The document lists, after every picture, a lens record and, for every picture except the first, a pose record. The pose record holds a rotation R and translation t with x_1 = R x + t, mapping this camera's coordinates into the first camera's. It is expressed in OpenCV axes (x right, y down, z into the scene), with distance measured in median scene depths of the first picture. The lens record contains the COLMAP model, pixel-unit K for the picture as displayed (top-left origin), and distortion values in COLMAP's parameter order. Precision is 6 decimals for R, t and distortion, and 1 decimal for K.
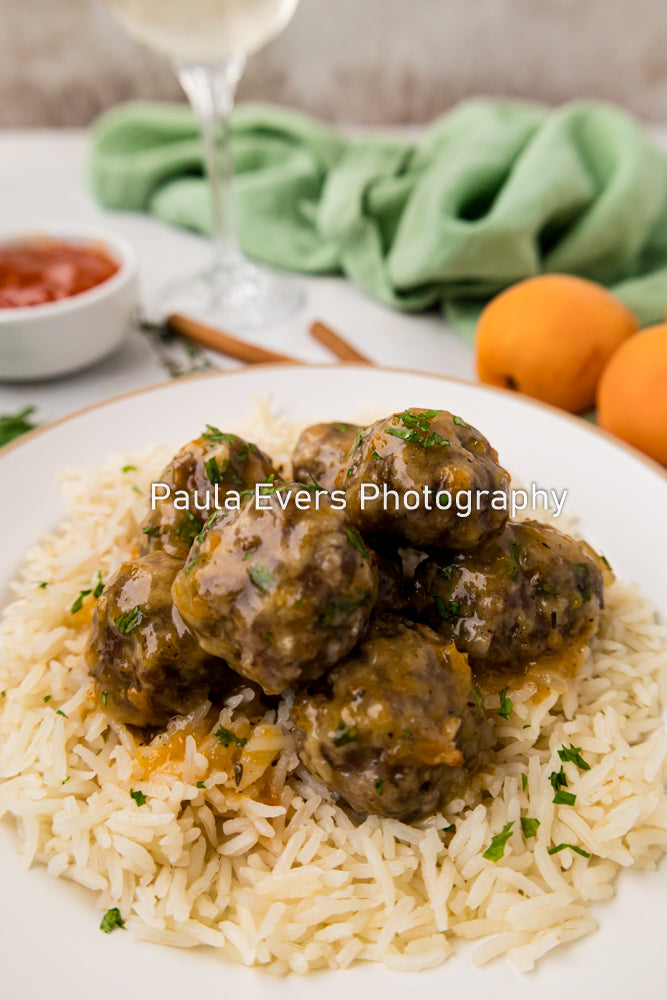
lens RADIAL K [[772.7, 0, 330.5], [0, 772.7, 504.2], [0, 0, 1]] dist [-0.013390, 0.011681]
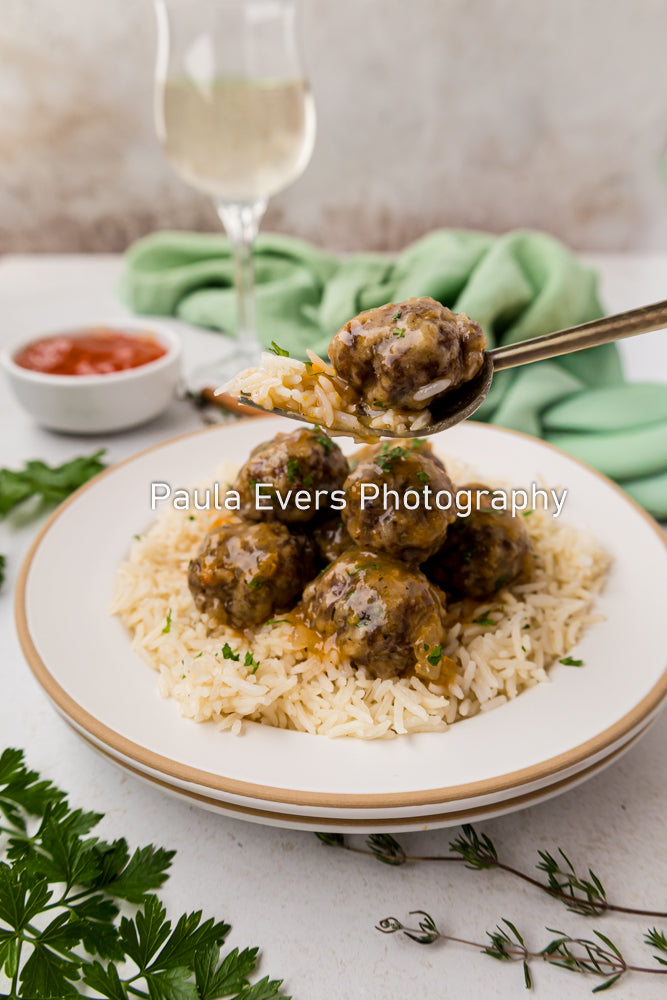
lens RADIAL K [[772.7, 0, 331.2], [0, 772.7, 494.6], [0, 0, 1]] dist [-0.013390, 0.011681]
pose [[0.999476, -0.004652, 0.032023, -0.040010], [0.009690, 0.987228, -0.159020, 0.121528], [-0.030874, 0.159247, 0.986756, -0.208348]]
